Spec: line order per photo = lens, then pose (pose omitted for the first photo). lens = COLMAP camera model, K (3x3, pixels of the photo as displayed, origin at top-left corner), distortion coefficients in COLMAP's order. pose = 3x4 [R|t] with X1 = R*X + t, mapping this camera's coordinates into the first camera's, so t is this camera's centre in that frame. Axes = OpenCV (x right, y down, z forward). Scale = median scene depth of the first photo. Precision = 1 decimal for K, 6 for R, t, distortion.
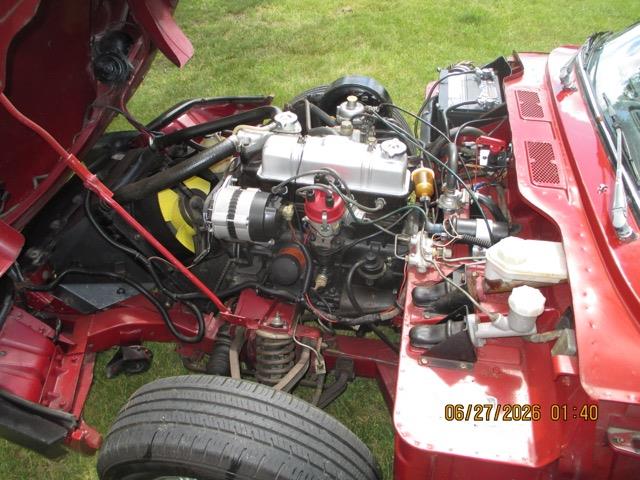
lens RADIAL K [[529.3, 0, 320.0], [0, 529.3, 240.0], [0, 0, 1]] dist [-0.049576, -0.000537]
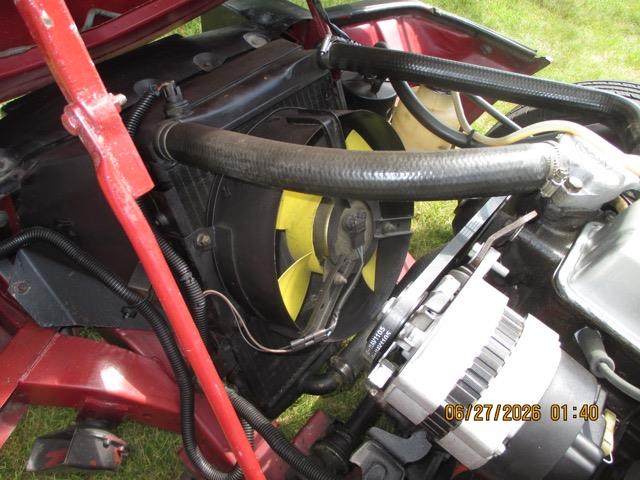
lens RADIAL K [[529.3, 0, 320.0], [0, 529.3, 240.0], [0, 0, 1]] dist [-0.049576, -0.000537]
pose [[0.872394, 0.477200, -0.105872, -0.162962], [-0.459751, 0.874623, 0.153829, -0.088612], [0.166005, -0.085525, 0.982409, 0.442041]]
